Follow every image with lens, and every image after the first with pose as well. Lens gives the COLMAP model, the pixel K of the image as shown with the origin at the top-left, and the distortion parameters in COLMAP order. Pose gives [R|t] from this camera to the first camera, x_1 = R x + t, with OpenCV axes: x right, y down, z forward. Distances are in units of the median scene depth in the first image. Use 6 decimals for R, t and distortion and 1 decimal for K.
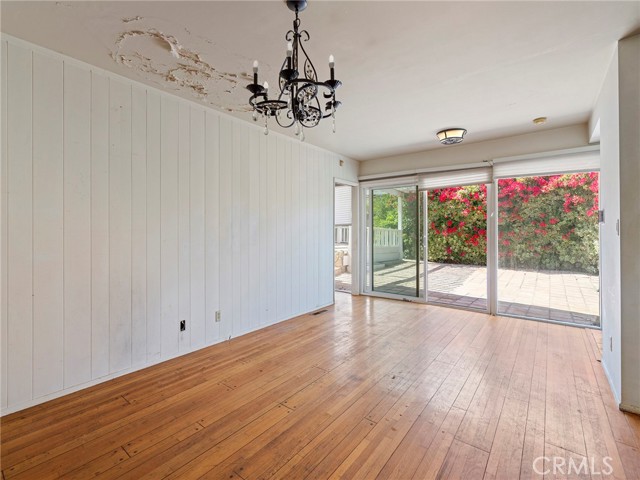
lens RADIAL K [[291.4, 0, 321.6], [0, 291.4, 234.5], [0, 0, 1]] dist [0.000916, 0.000698]
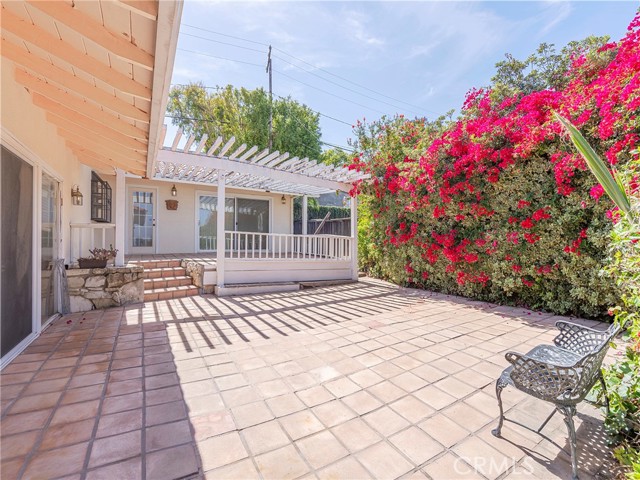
lens RADIAL K [[291.4, 0, 319.2], [0, 291.4, 241.6], [0, 0, 1]] dist [0.000916, 0.000698]
pose [[0.935241, -0.002807, -0.353999, 0.589448], [-0.002554, 0.999889, -0.014676, 0.005812], [0.354001, 0.014630, 0.935130, 0.396940]]
